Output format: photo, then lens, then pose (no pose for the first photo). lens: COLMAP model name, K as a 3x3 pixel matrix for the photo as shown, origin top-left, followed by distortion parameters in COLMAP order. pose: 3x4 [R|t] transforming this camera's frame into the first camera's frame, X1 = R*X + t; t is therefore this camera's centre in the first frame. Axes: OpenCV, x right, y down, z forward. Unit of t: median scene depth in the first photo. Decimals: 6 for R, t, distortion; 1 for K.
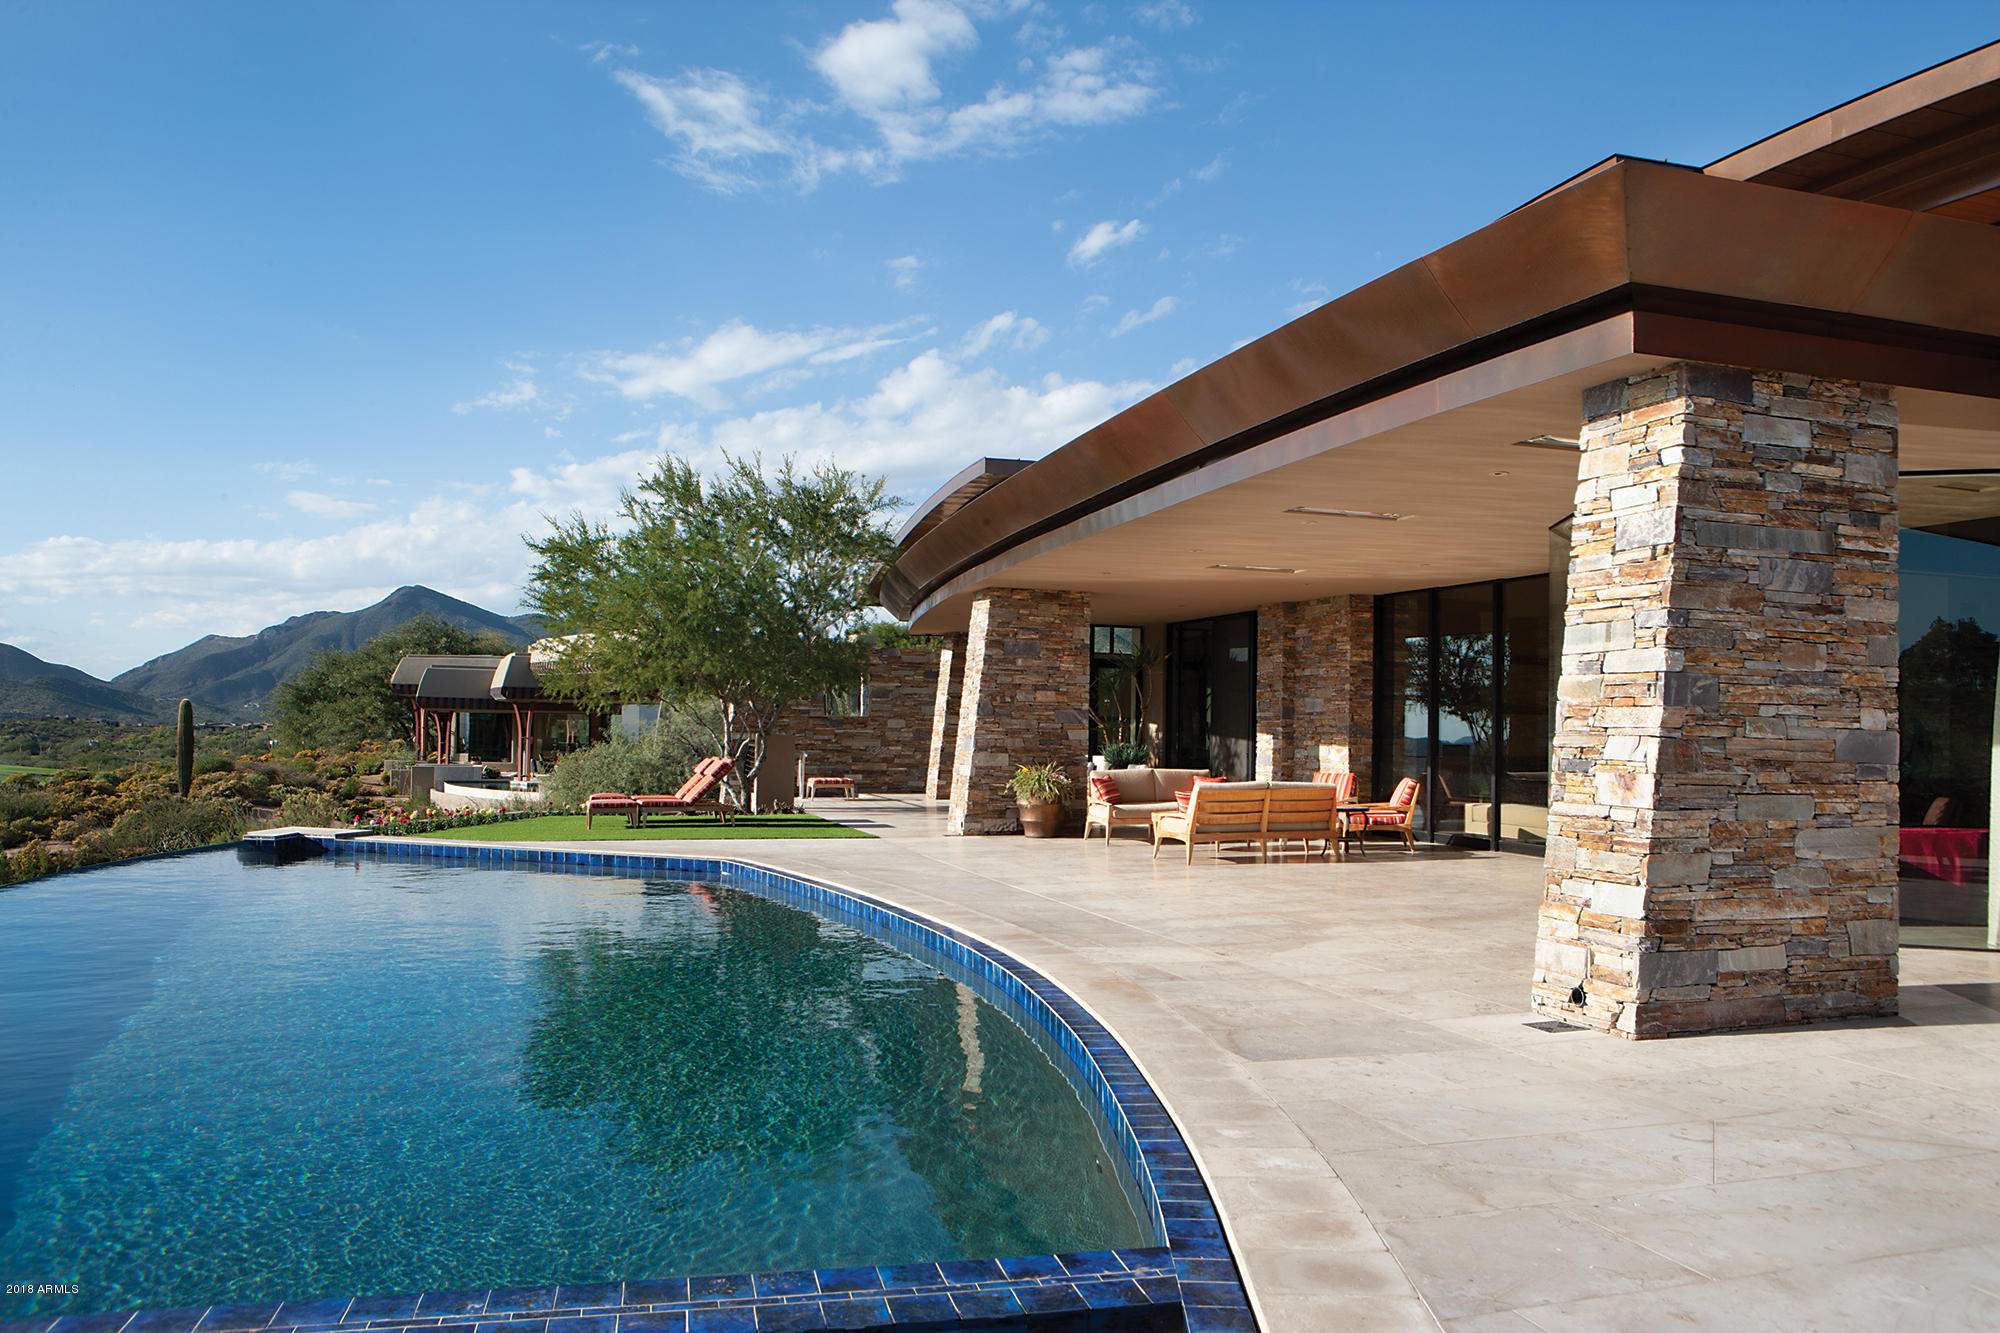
lens RADIAL K [[1461.9, 0, 991.7], [0, 1461.9, 684.3], [0, 0, 1]] dist [-0.012035, -0.000681]
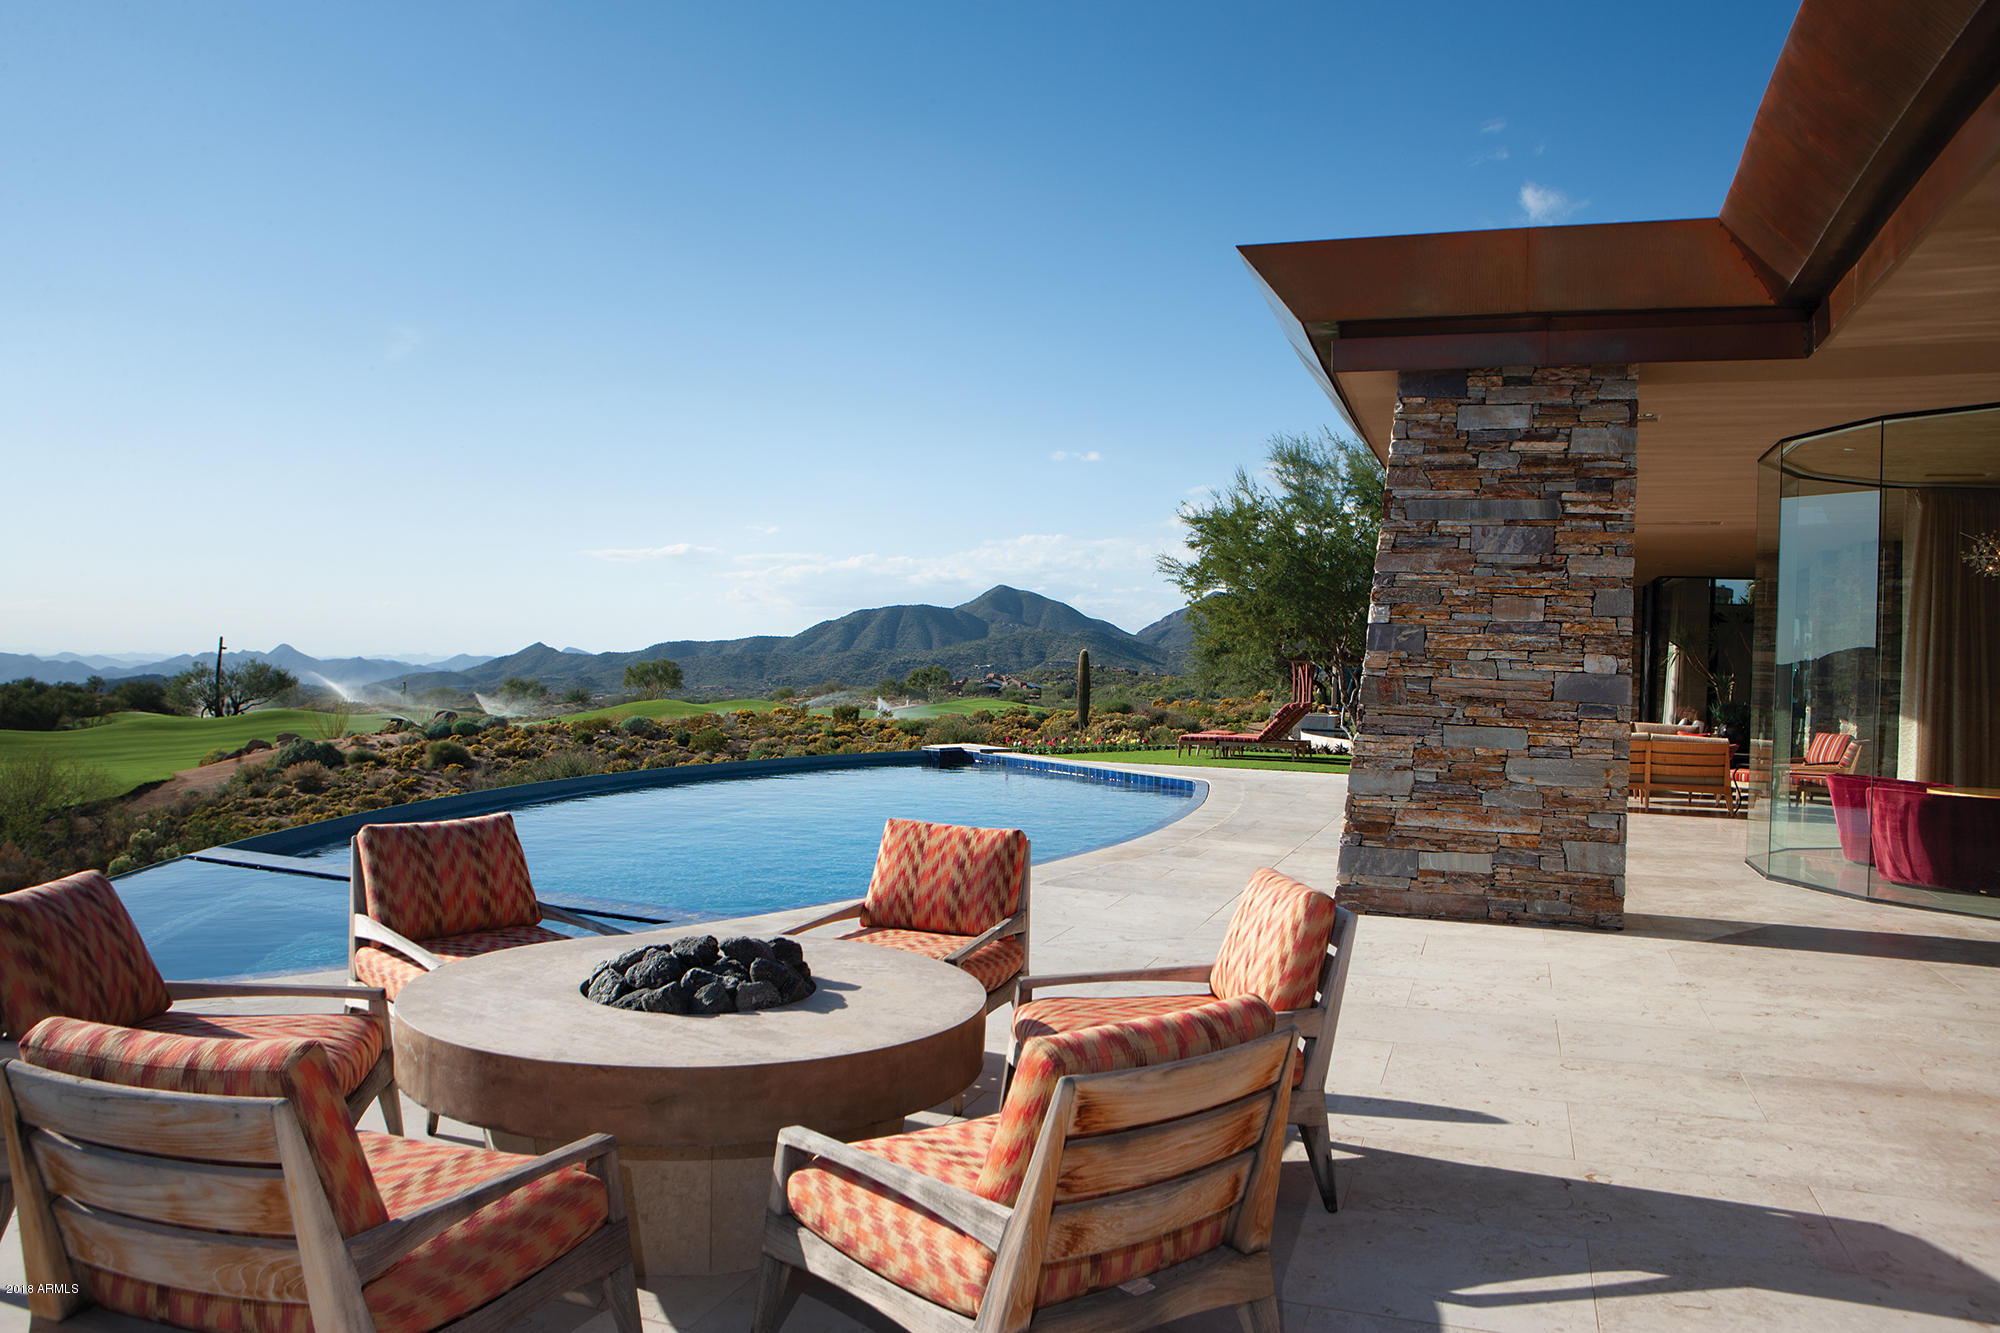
lens RADIAL K [[1461.9, 0, 853.7], [0, 1461.9, 665.5], [0, 0, 1]] dist [-0.012035, -0.000681]
pose [[0.749294, 0.011622, -0.662135, 0.934734], [0.000651, 0.999833, 0.018286, 0.004407], [0.662237, -0.014133, 0.749161, -0.223731]]
